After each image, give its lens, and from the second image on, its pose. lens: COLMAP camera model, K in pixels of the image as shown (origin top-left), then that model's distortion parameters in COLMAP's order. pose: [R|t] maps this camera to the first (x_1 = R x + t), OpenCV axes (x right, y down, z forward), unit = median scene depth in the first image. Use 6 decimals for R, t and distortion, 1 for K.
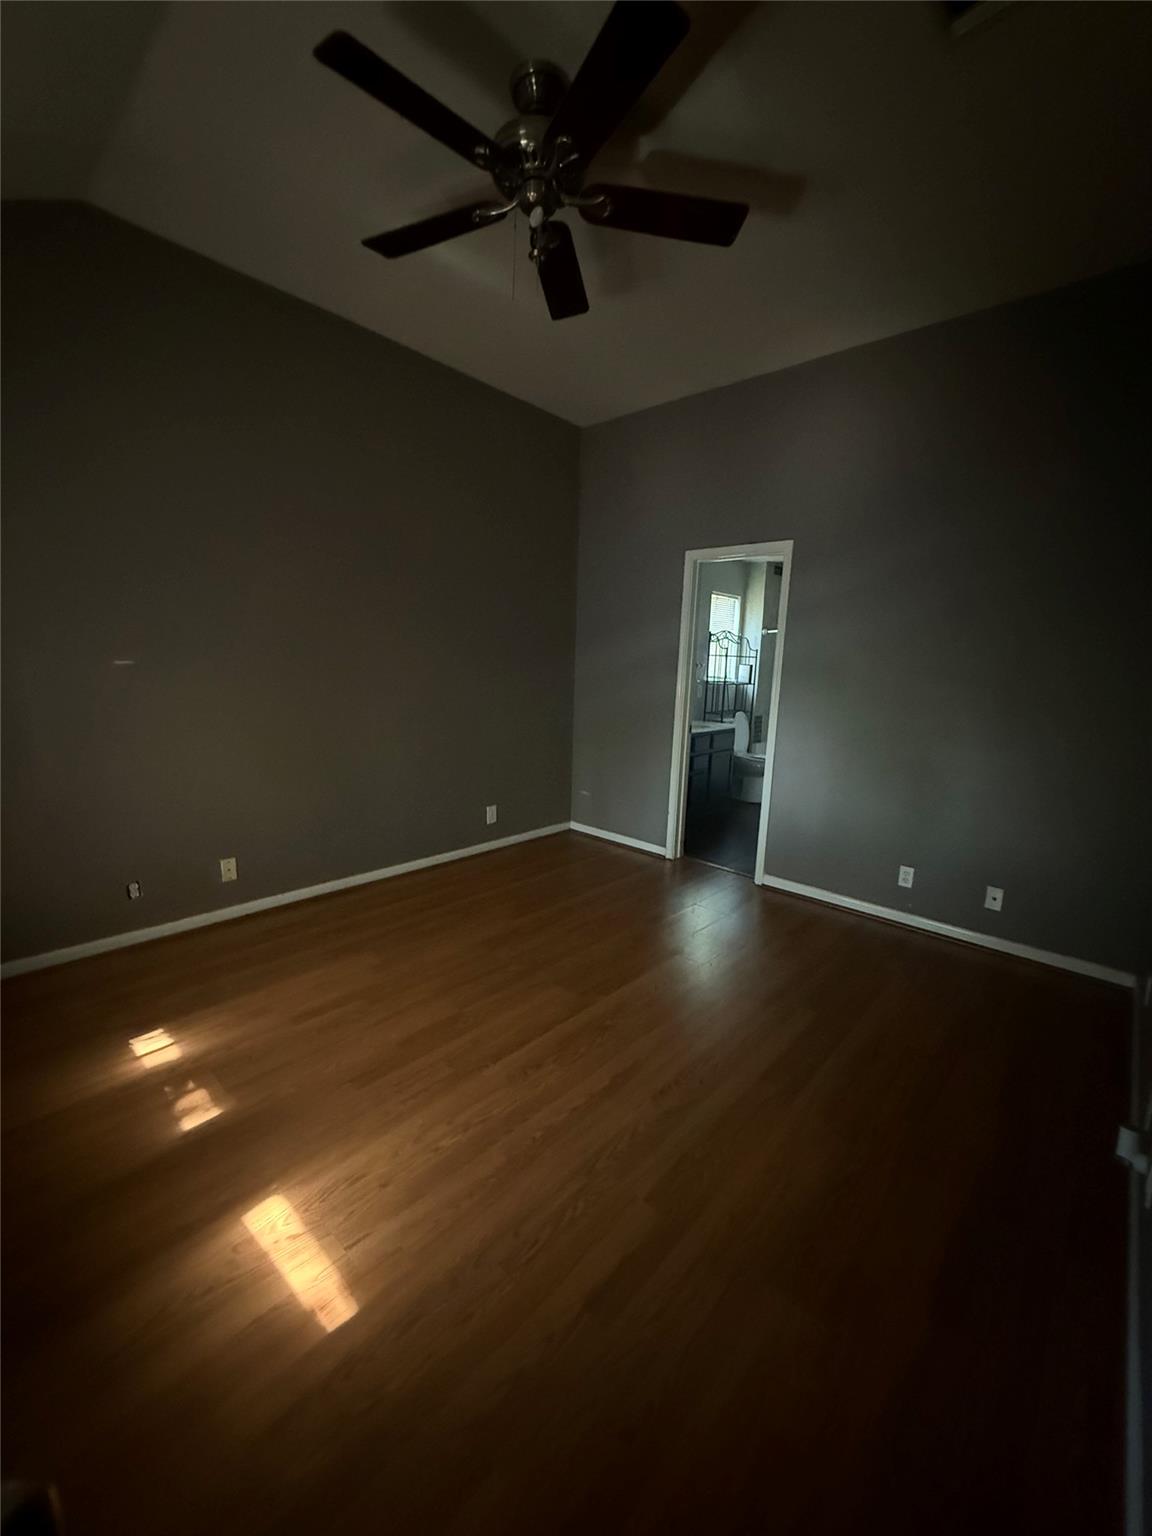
lens RADIAL K [[611.4, 0, 572.8], [0, 611.4, 767.6], [0, 0, 1]] dist [0.000501, -0.000092]
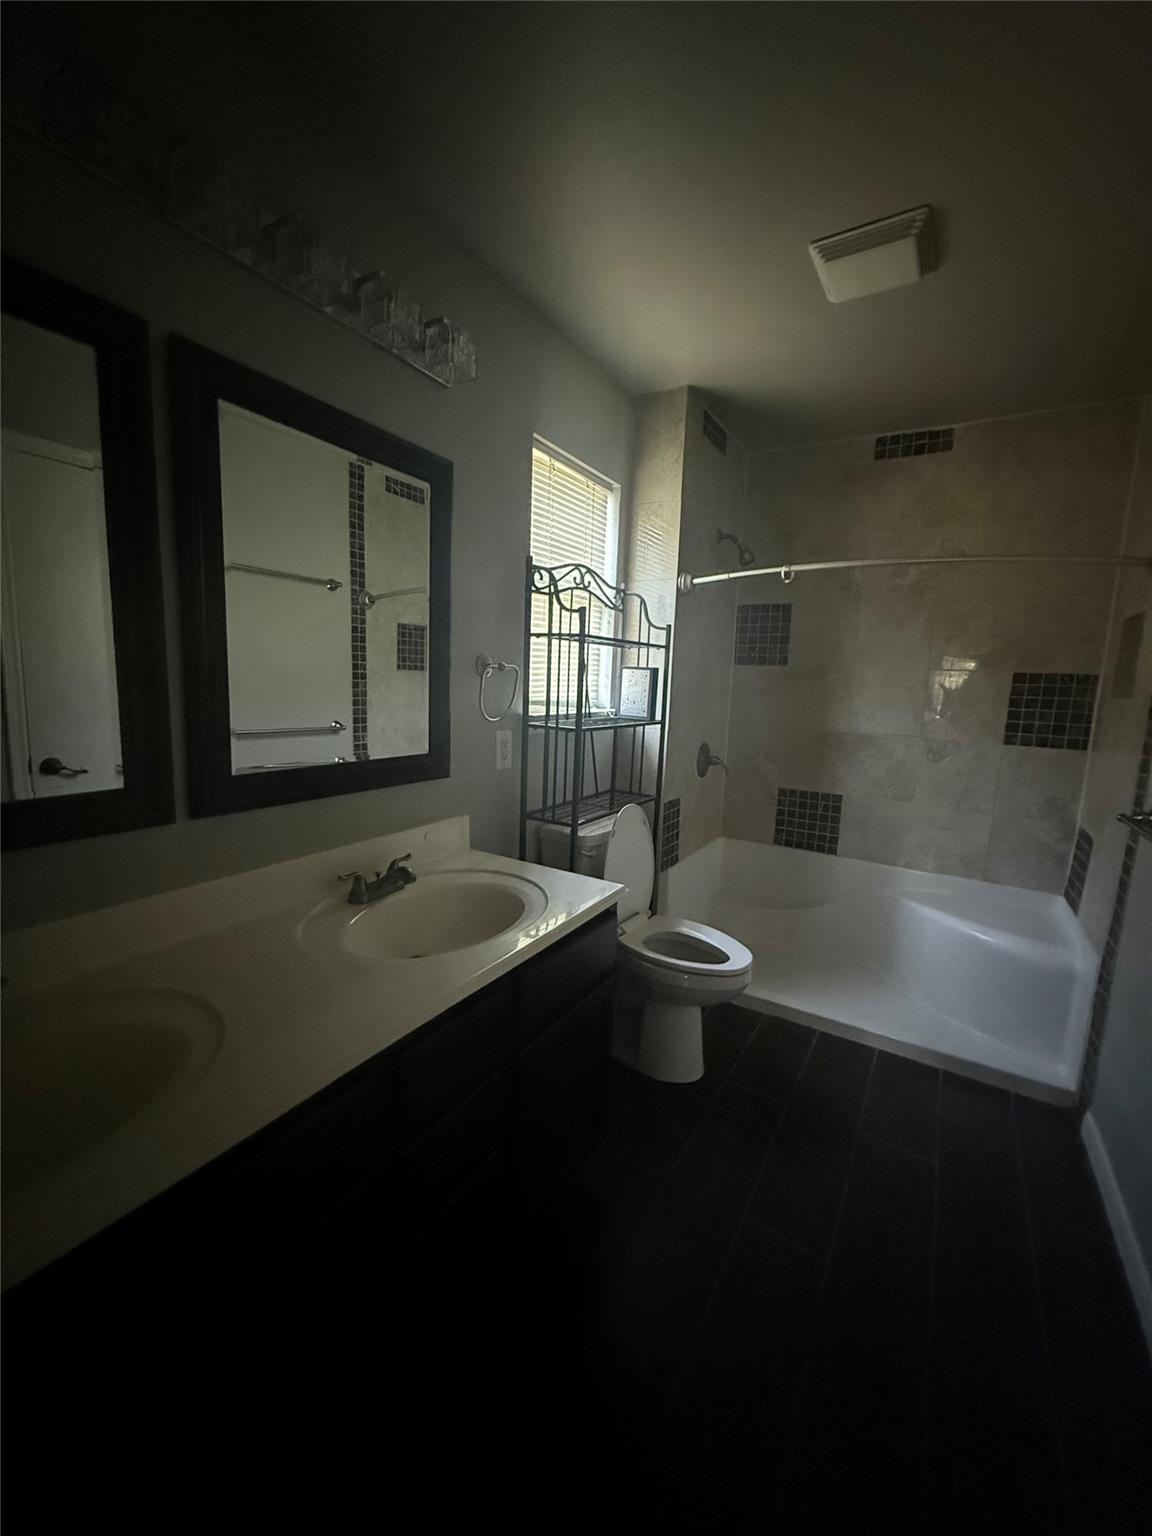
lens RADIAL K [[611.4, 0, 575.5], [0, 611.4, 766.9], [0, 0, 1]] dist [0.000501, -0.000092]
pose [[0.981178, -0.022197, 0.191827, 0.177885], [0.026853, 0.999404, -0.021710, -0.104305], [-0.191231, 0.026453, 0.981189, 0.662926]]
